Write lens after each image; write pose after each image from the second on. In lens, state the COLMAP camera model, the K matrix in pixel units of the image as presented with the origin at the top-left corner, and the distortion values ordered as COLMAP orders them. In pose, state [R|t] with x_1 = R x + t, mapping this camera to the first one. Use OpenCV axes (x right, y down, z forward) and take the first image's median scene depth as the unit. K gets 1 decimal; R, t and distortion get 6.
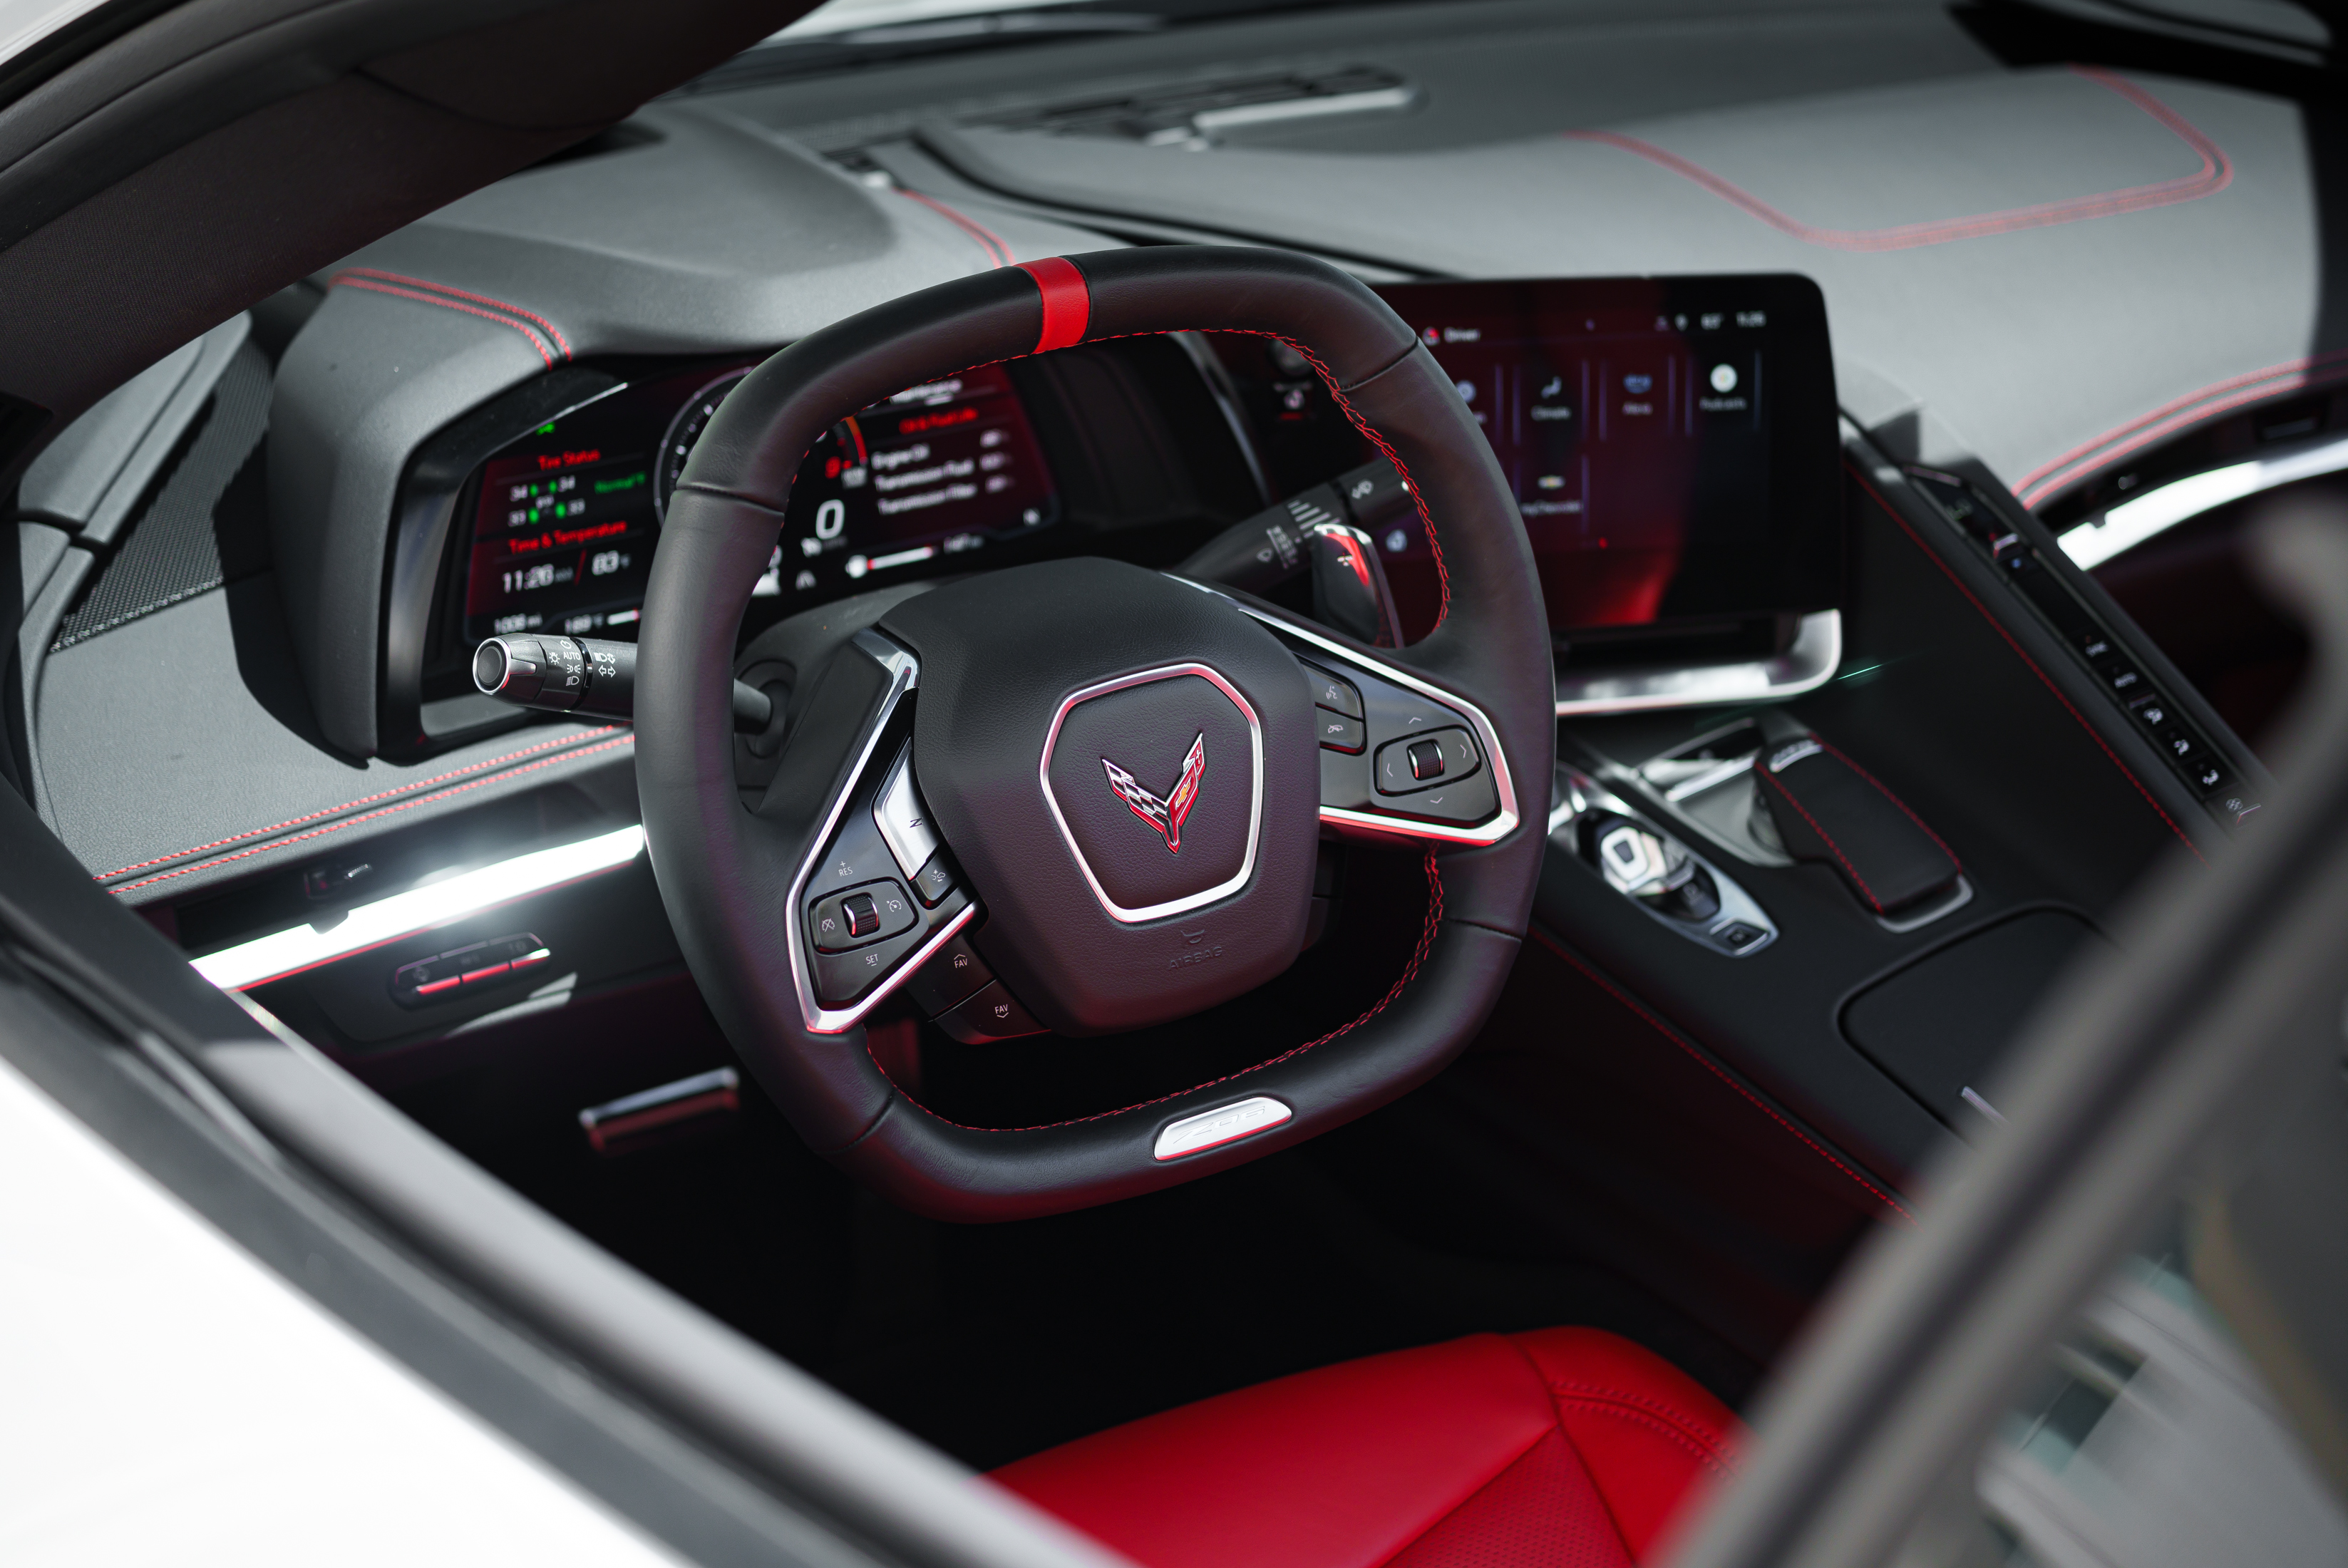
lens RADIAL K [[3458.5, 0, 1174.0], [0, 3458.5, 784.0], [0, 0, 1]] dist [0.104106, -0.018693]
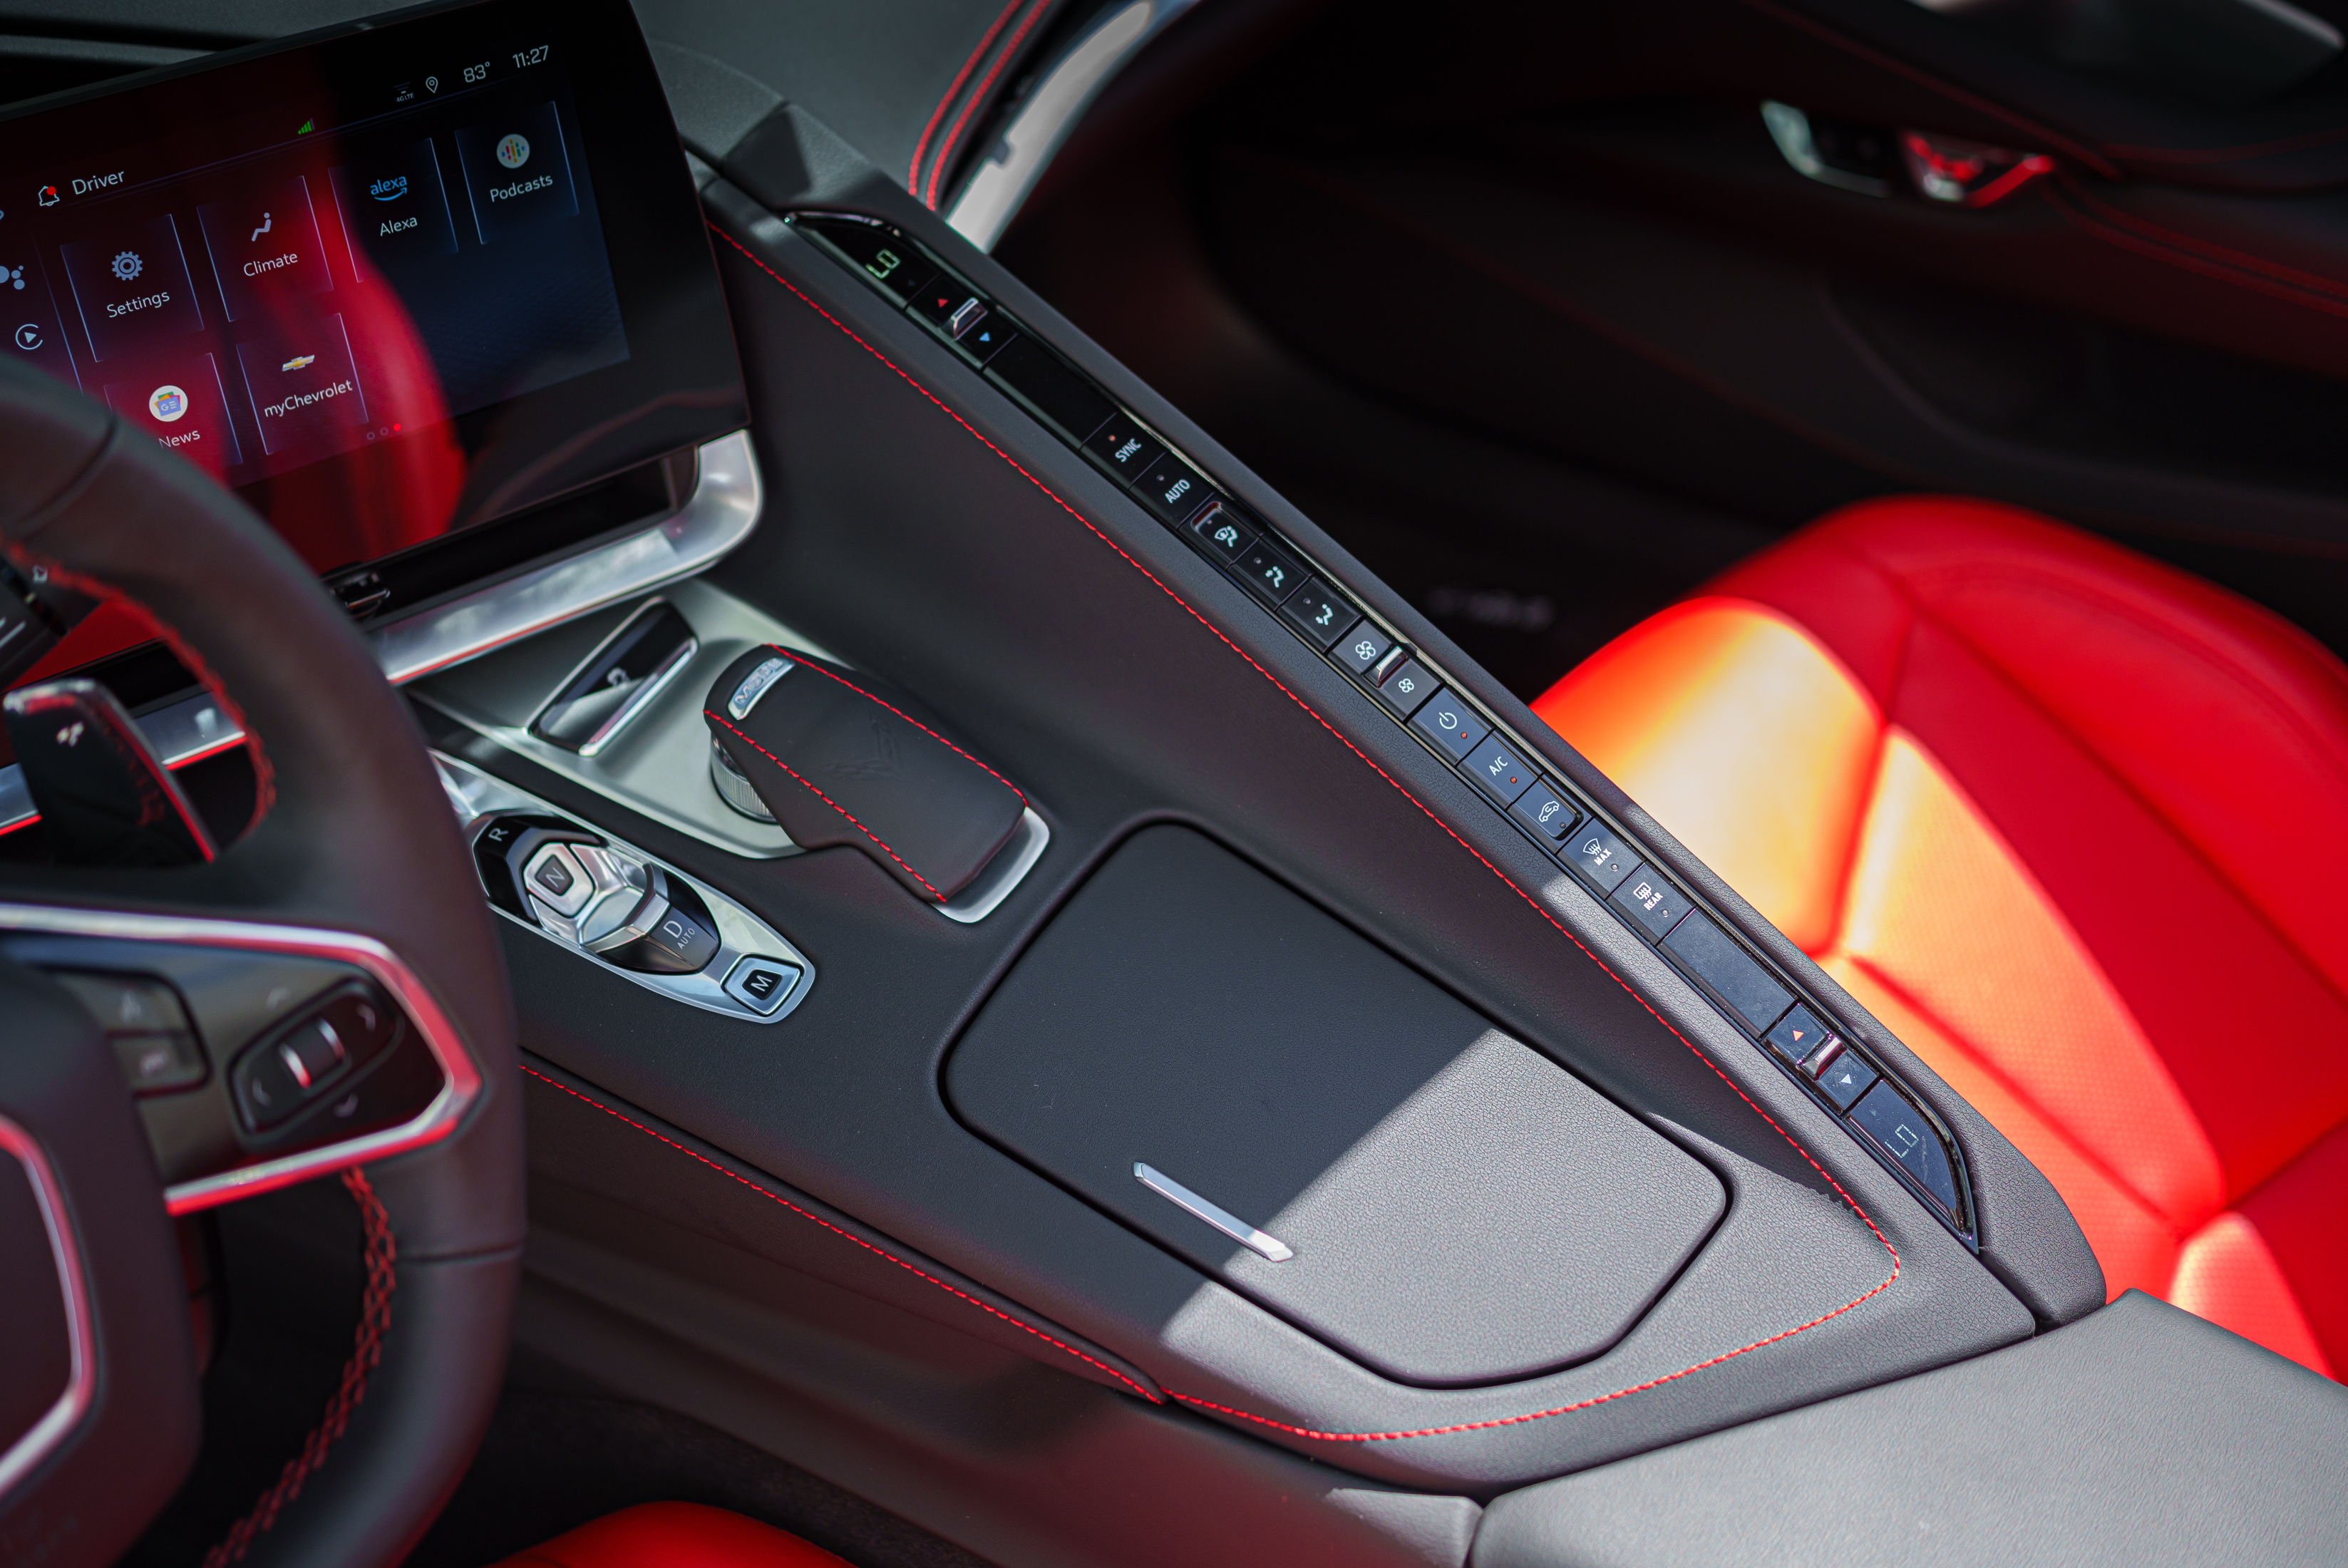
lens RADIAL K [[3458.5, 0, 1174.0], [0, 3458.5, 784.0], [0, 0, 1]] dist [0.104106, -0.018693]
pose [[0.895925, -0.285930, 0.339946, 0.011261], [0.187557, 0.937223, 0.293997, -0.181454], [-0.402668, -0.199640, 0.893310, 0.343794]]
